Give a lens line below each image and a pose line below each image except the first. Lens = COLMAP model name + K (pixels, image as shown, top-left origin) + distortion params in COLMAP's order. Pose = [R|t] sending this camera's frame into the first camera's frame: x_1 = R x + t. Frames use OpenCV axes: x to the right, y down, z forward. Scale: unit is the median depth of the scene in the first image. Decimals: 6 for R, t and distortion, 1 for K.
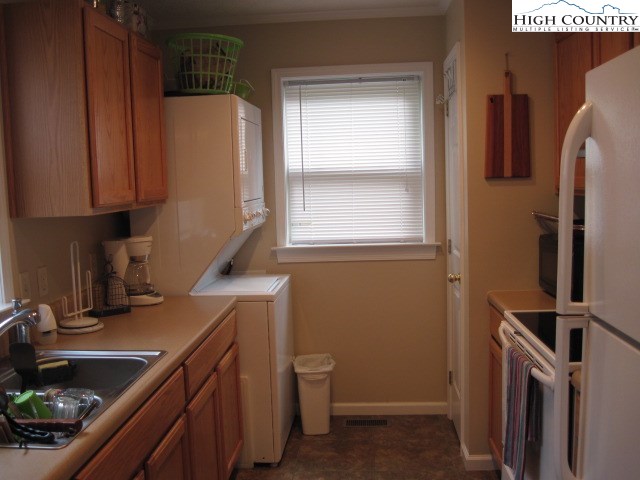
lens RADIAL K [[647.9, 0, 319.8], [0, 647.9, 239.6], [0, 0, 1]] dist [-0.112309, 0.000000]
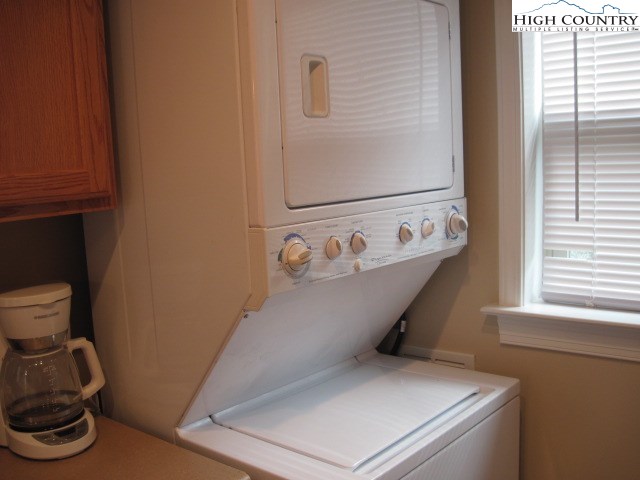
lens RADIAL K [[647.9, 0, 320.4], [0, 647.9, 241.2], [0, 0, 1]] dist [-0.112309, 0.000000]
pose [[0.806376, 0.057811, -0.588571, 0.080673], [-0.029967, 0.997927, 0.056962, -0.049964], [0.590644, -0.028295, 0.806436, 0.605109]]
